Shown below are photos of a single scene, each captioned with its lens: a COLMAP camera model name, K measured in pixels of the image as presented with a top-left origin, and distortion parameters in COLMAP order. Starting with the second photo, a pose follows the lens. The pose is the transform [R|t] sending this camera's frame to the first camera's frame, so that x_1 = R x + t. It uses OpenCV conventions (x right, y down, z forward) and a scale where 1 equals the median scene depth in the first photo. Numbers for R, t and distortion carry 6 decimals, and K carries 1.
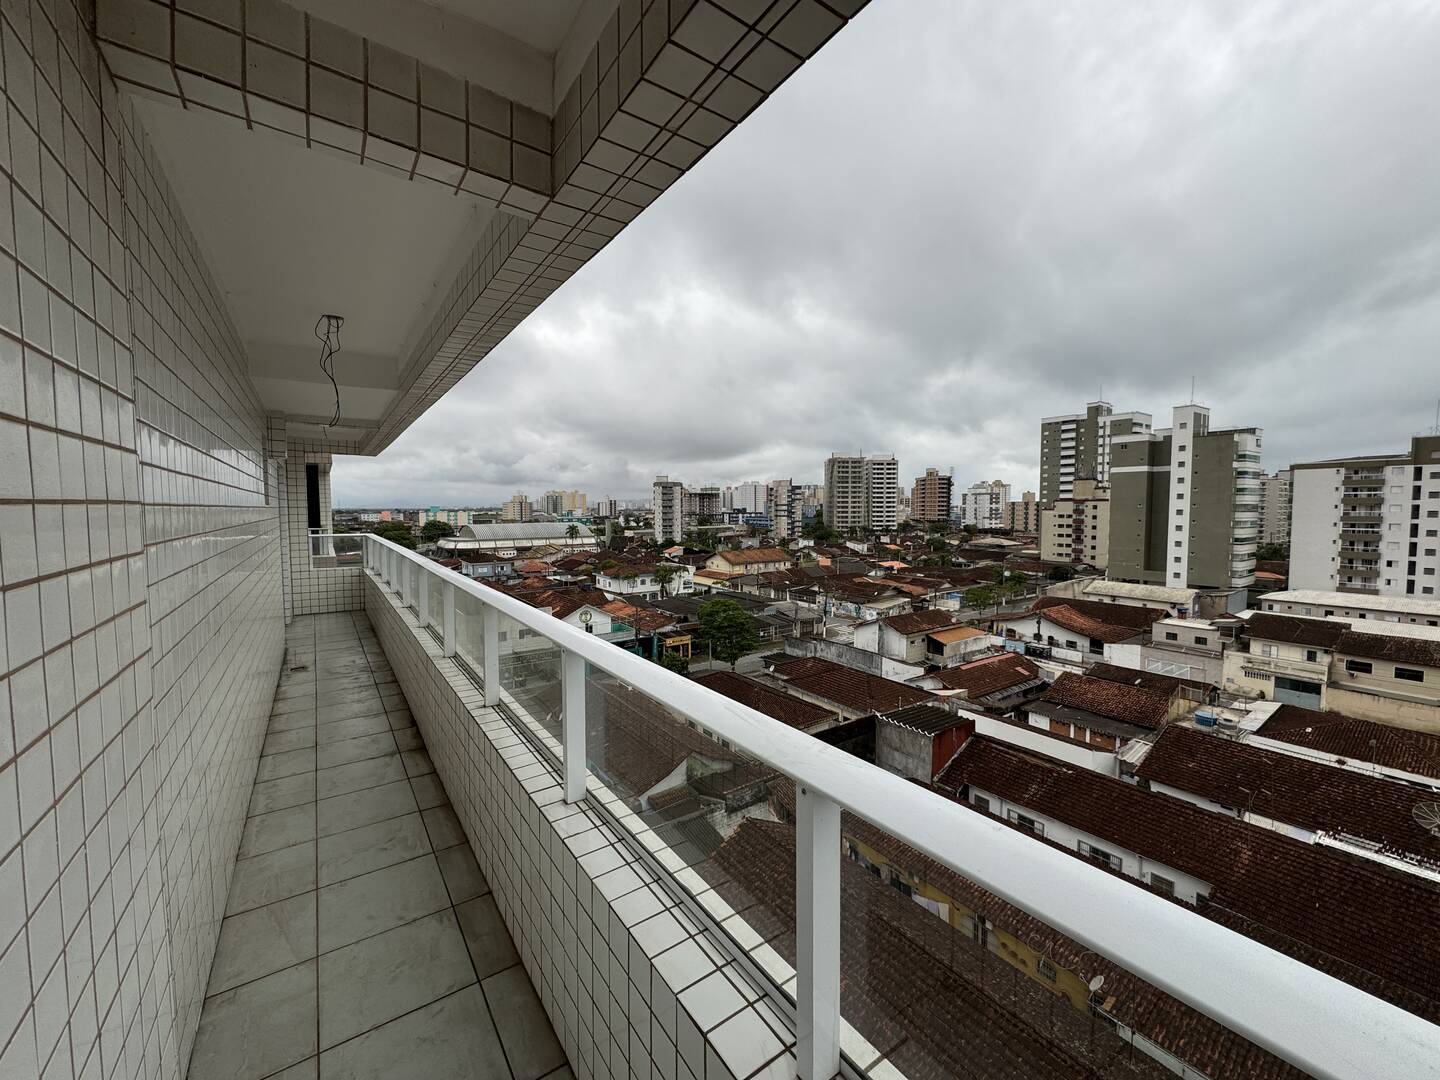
lens RADIAL K [[570.0, 0, 720.9], [0, 570.0, 539.8], [0, 0, 1]] dist [-0.002484, 0.000077]
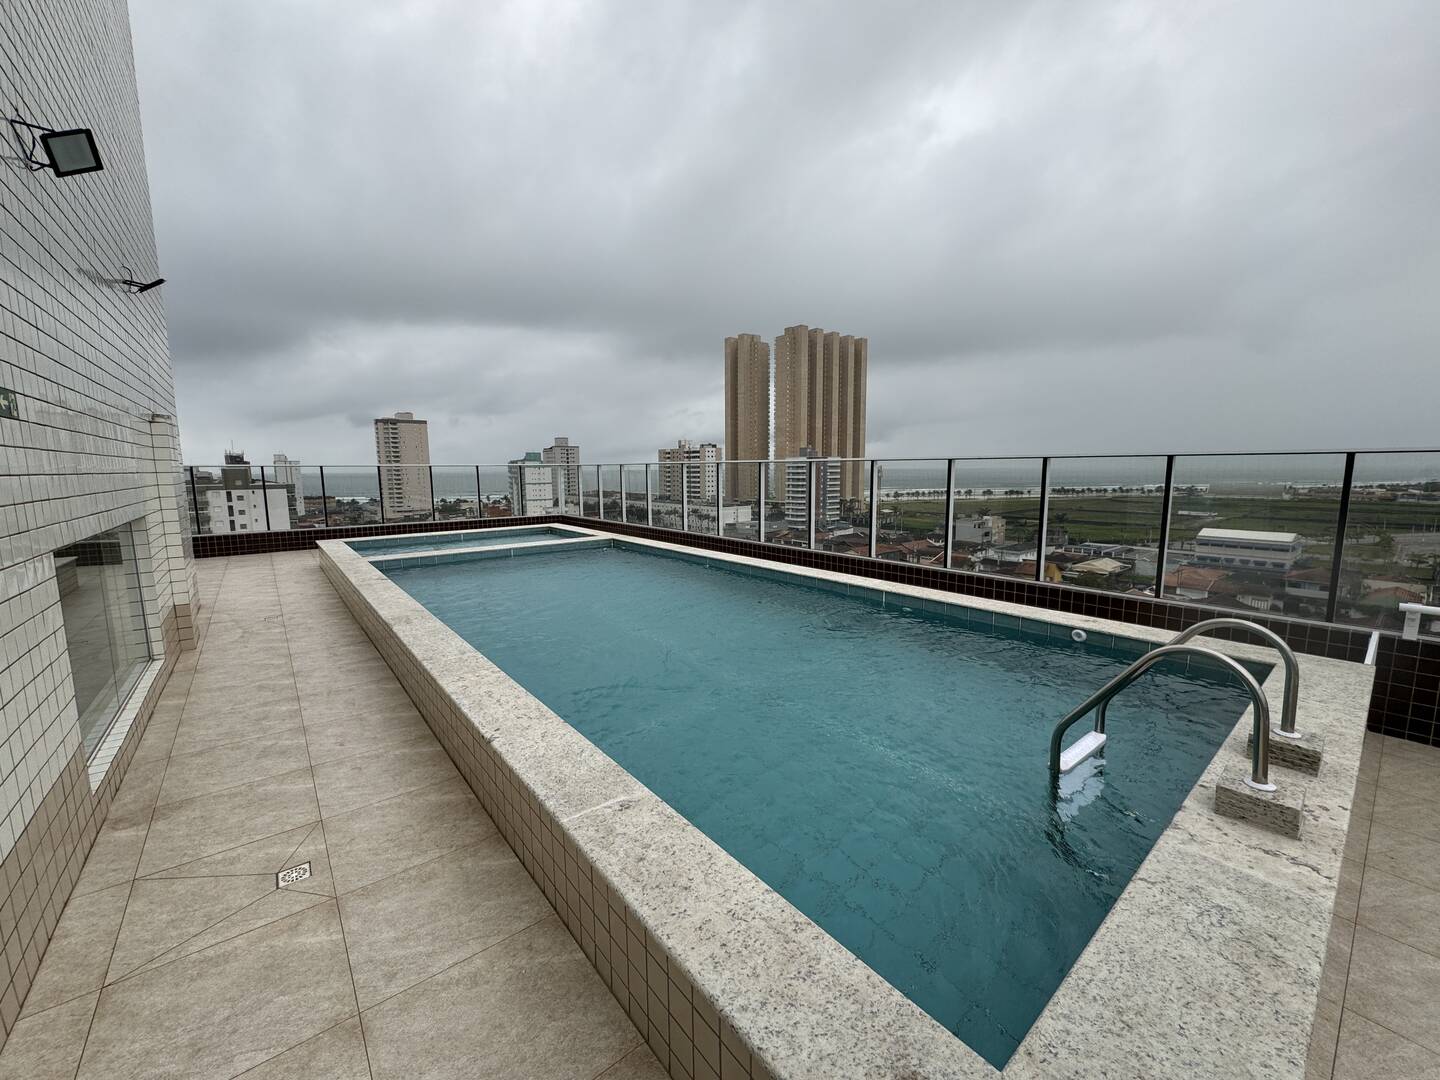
lens RADIAL K [[570.0, 0, 719.1], [0, 570.0, 539.5], [0, 0, 1]] dist [-0.002484, 0.000077]
pose [[-0.066720, -0.121779, 0.990312, -1.384889], [0.066860, 0.989747, 0.126215, -0.919798], [-0.995529, 0.074634, -0.057894, -0.373628]]
